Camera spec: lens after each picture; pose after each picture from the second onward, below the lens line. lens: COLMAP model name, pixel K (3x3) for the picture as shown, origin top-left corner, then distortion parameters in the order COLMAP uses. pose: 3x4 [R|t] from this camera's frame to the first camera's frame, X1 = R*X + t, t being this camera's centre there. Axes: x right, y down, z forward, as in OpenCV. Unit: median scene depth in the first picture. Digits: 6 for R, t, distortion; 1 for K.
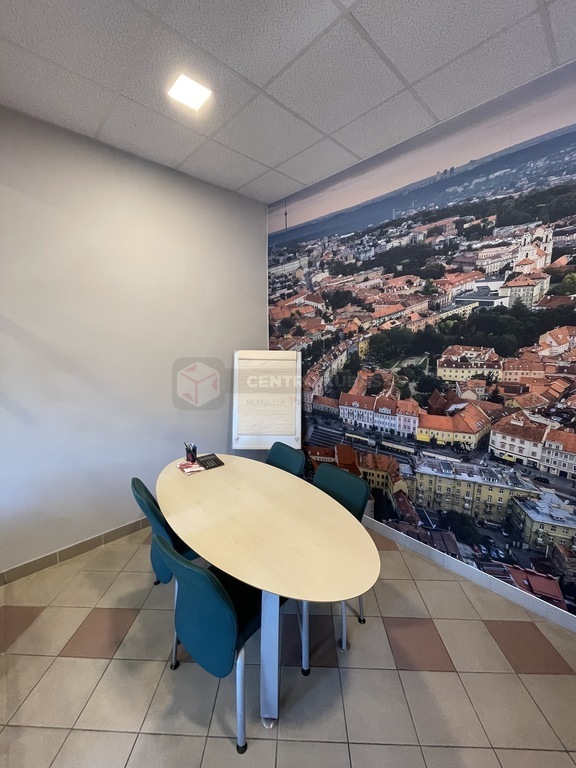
lens RADIAL K [[310.2, 0, 289.6], [0, 310.2, 382.2], [0, 0, 1]] dist [-0.003675, 0.001472]
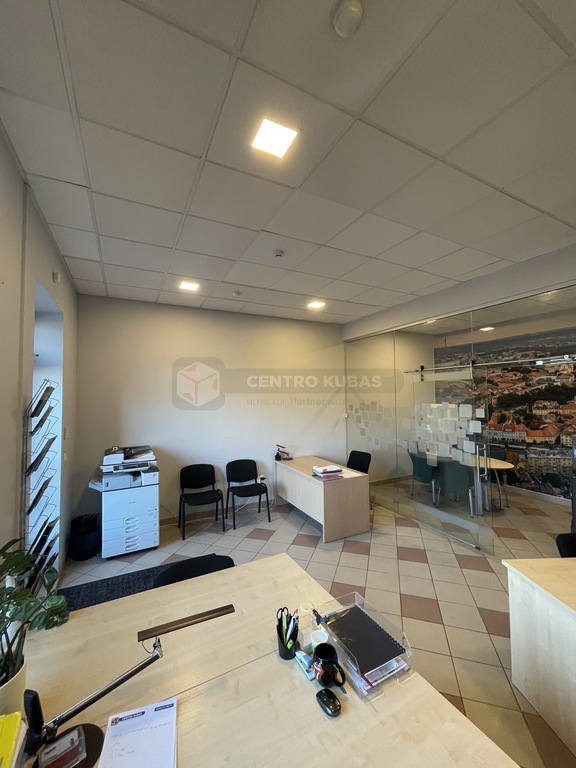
lens RADIAL K [[310.2, 0, 287.1], [0, 310.2, 383.3], [0, 0, 1]] dist [-0.003675, 0.001472]
pose [[0.959273, -0.028966, -0.280993, -0.686579], [-0.021535, 0.984335, -0.174985, 0.218081], [0.281659, 0.173910, 0.943622, -1.887471]]
